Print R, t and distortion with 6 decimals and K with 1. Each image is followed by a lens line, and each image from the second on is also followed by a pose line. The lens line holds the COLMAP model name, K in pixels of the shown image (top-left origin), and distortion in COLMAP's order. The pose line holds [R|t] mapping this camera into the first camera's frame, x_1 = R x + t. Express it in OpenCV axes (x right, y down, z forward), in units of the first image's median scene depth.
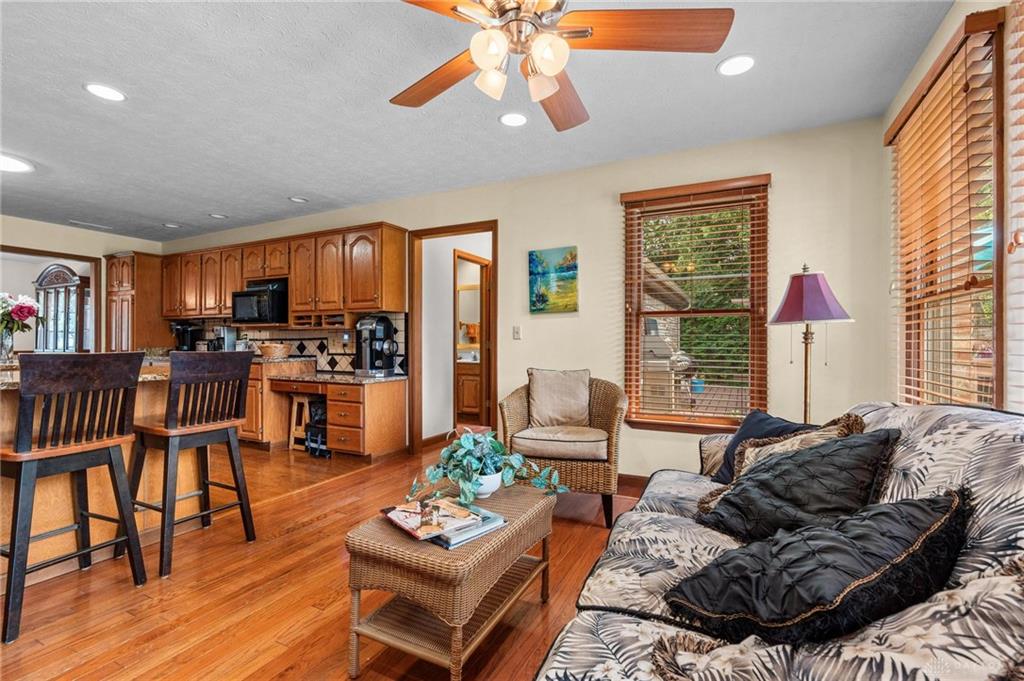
lens RADIAL K [[464.5, 0, 510.1], [0, 464.5, 339.4], [0, 0, 1]] dist [-0.006567, 0.001588]
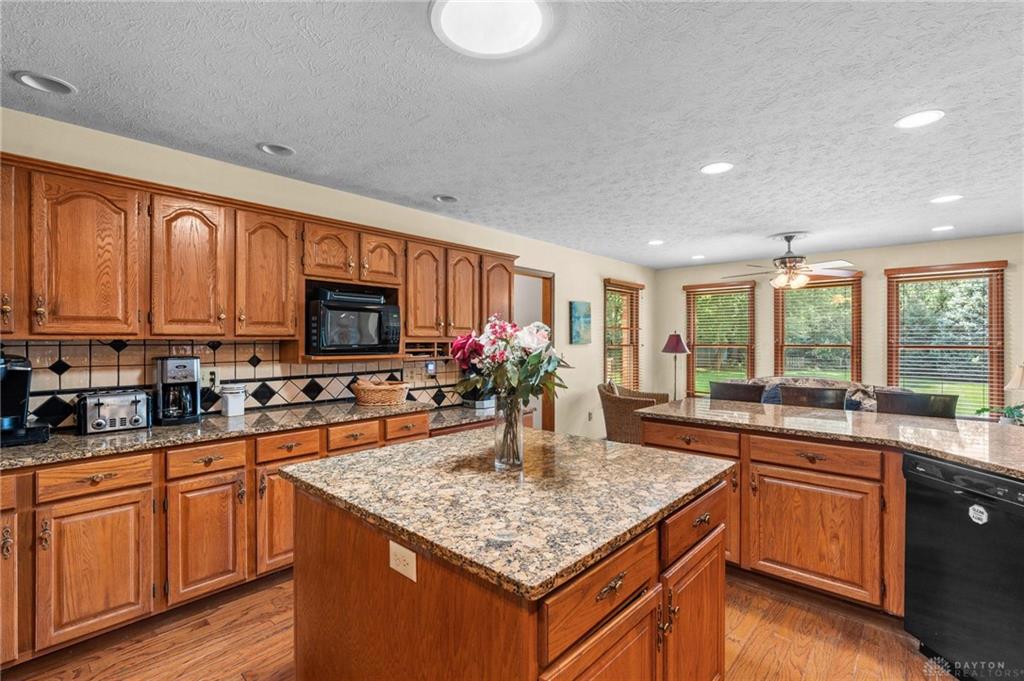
lens RADIAL K [[464.5, 0, 511.8], [0, 464.5, 340.6], [0, 0, 1]] dist [-0.006567, 0.001588]
pose [[0.267994, -0.002894, 0.963416, -1.128840], [-0.007763, 0.999957, 0.005163, -0.058523], [-0.963389, -0.008862, 0.267960, 0.636961]]
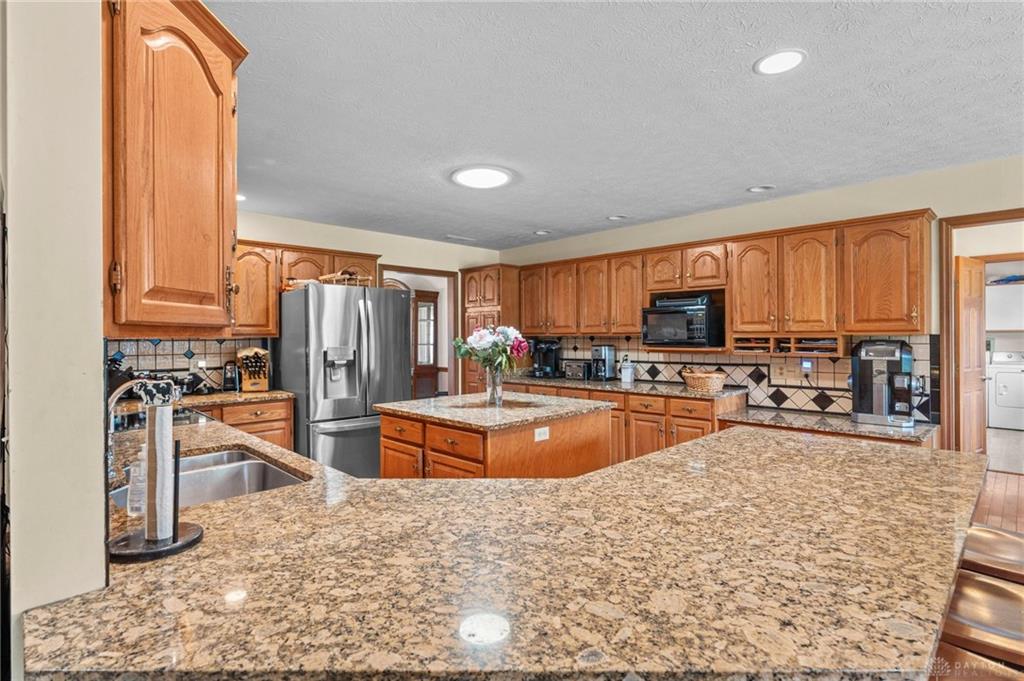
lens RADIAL K [[507.1, 0, 509.2], [0, 507.1, 332.7], [0, 0, 1]] dist [-0.014349, -0.000227]
pose [[0.948520, -0.010544, -0.316542, -0.555417], [0.012354, 0.999917, 0.003711, -0.066690], [0.316477, -0.007431, 0.948571, 0.067205]]
